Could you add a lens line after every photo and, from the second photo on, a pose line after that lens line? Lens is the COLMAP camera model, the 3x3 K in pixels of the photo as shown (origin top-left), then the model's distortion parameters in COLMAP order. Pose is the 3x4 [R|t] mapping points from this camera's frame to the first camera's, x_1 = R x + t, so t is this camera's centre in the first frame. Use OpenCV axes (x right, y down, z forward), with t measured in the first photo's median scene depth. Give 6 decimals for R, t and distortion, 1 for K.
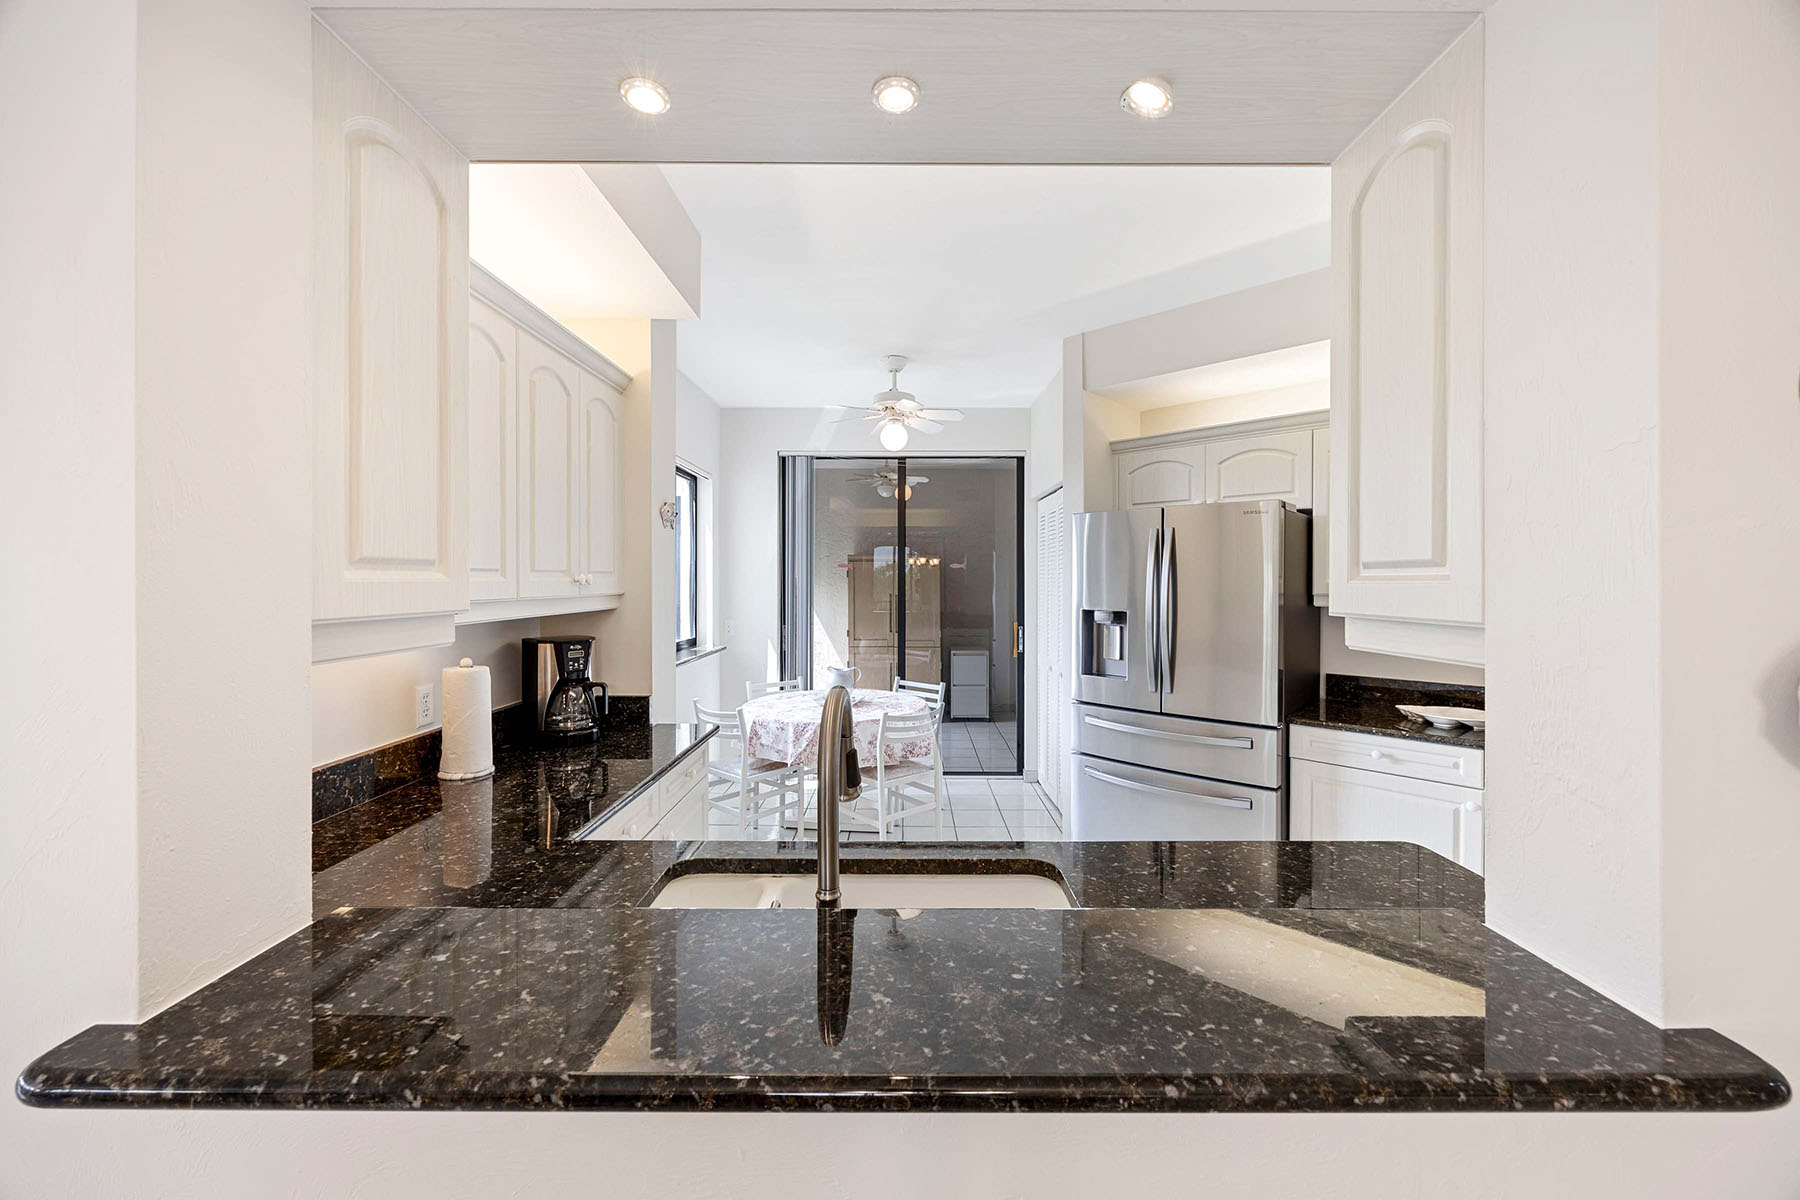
lens RADIAL K [[690.3, 0, 900.0], [0, 690.3, 600.0], [0, 0, 1]] dist [-0.002949, -0.000209]
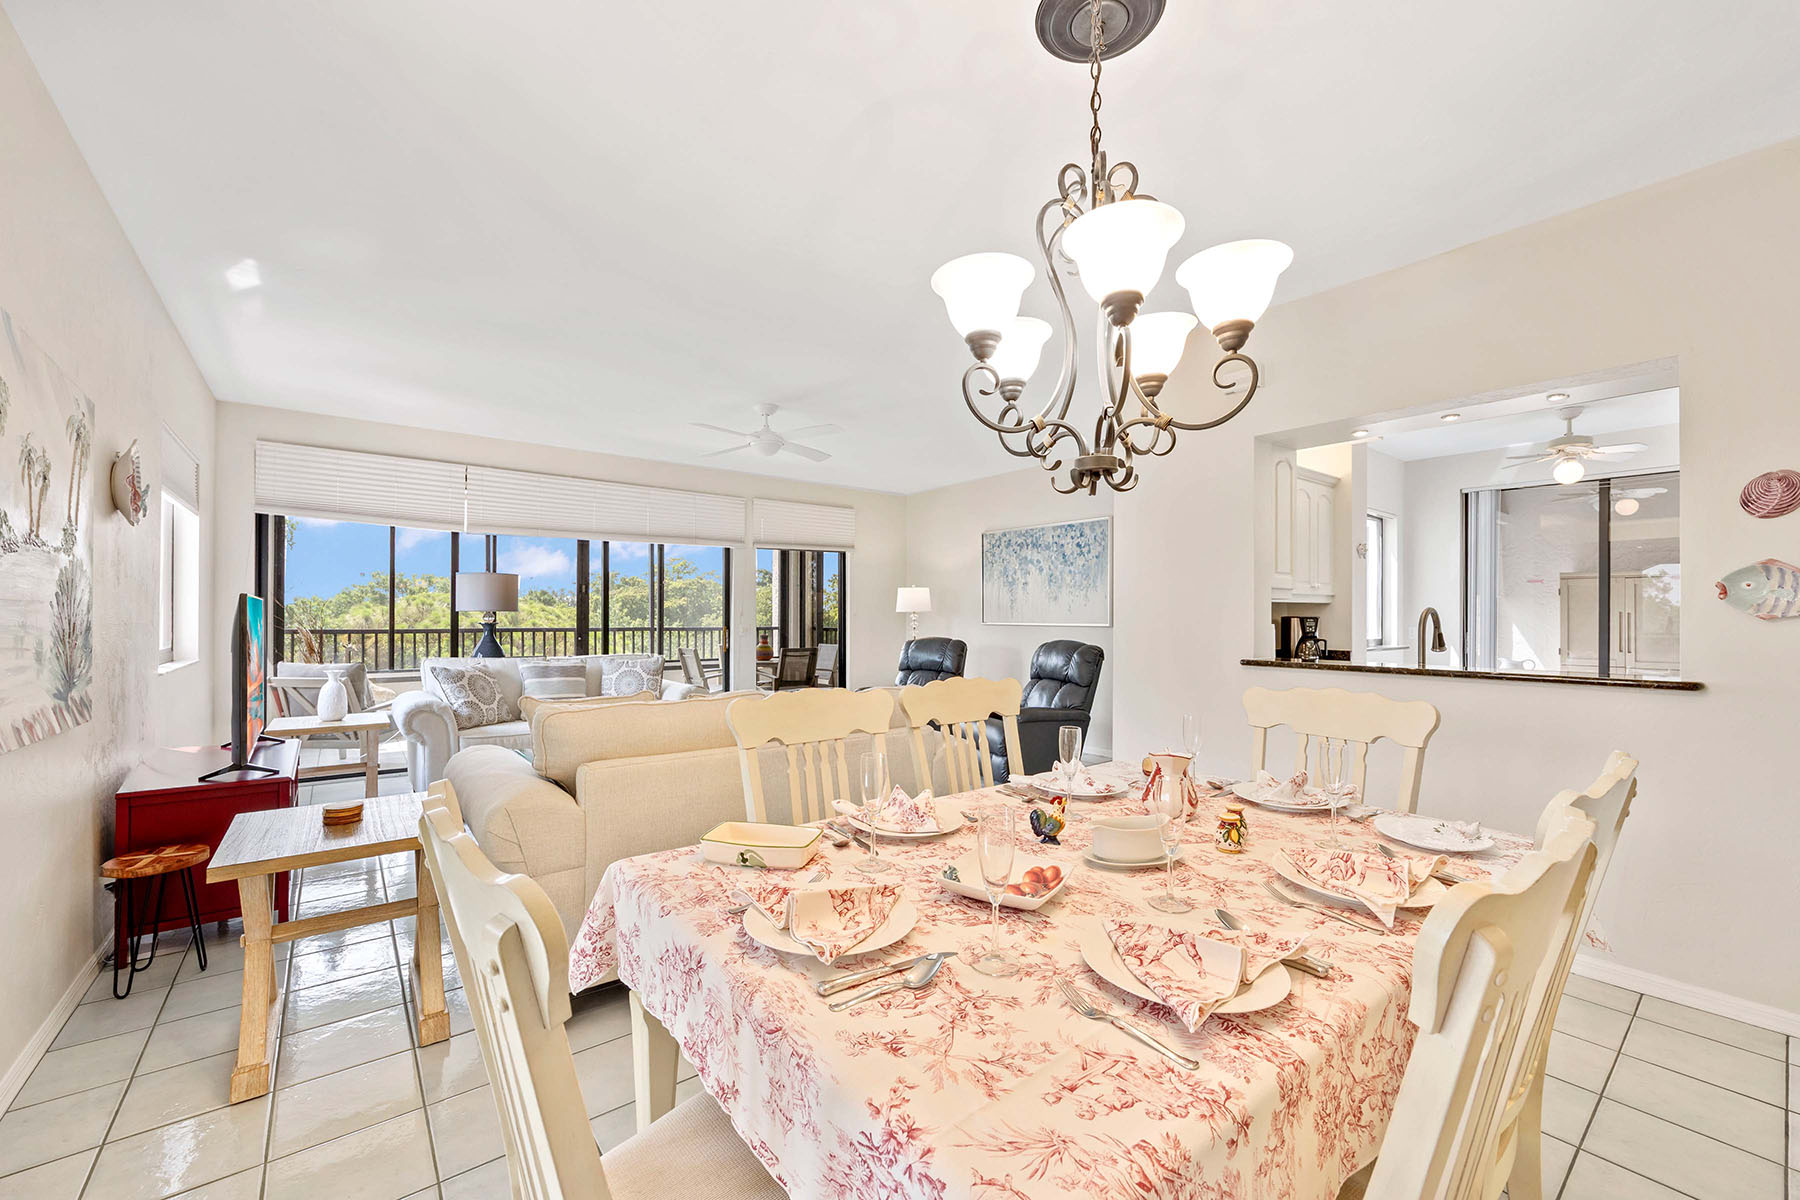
lens RADIAL K [[706.2, 0, 904.7], [0, 706.2, 609.3], [0, 0, 1]] dist [-0.000178, 0.000041]
pose [[0.630651, -0.007508, -0.776030, 0.376321], [-0.022935, 0.999336, -0.028306, 0.118795], [0.775728, 0.035649, 0.630060, -1.198098]]
